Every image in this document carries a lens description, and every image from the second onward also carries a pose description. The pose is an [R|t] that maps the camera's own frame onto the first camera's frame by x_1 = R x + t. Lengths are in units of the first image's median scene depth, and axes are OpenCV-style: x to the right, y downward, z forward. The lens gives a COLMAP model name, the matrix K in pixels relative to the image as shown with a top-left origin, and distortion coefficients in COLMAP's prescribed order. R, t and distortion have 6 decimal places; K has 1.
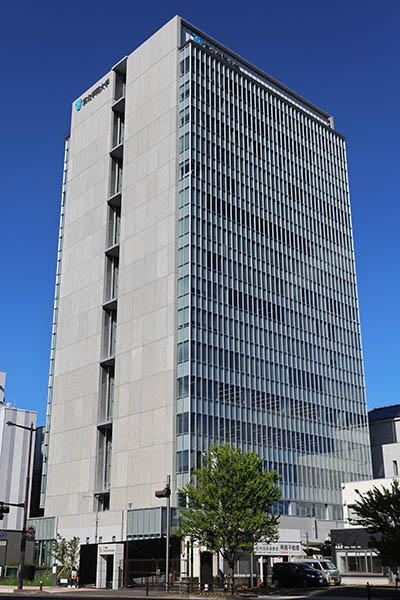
lens RADIAL K [[677.0, 0, 200.0], [0, 677.0, 300.0], [0, 0, 1]] dist [0.013680, 0.019890]
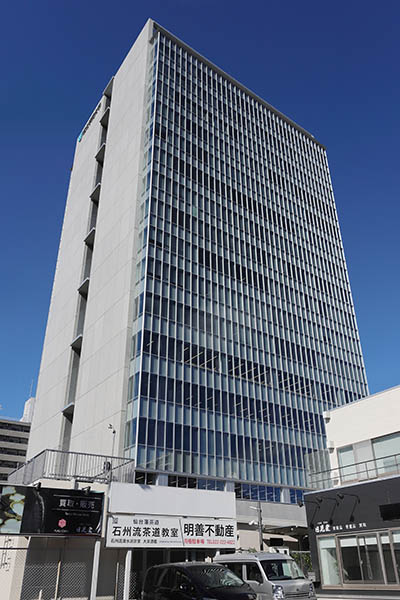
lens RADIAL K [[503.9, 0, 200.0], [0, 503.9, 300.0], [0, 0, 1]] dist [-0.006165, -0.005672]
pose [[0.995944, -0.060388, -0.066694, 0.086004], [0.051826, 0.991004, -0.123390, 0.137072], [0.073545, 0.119433, 0.990115, 0.350394]]
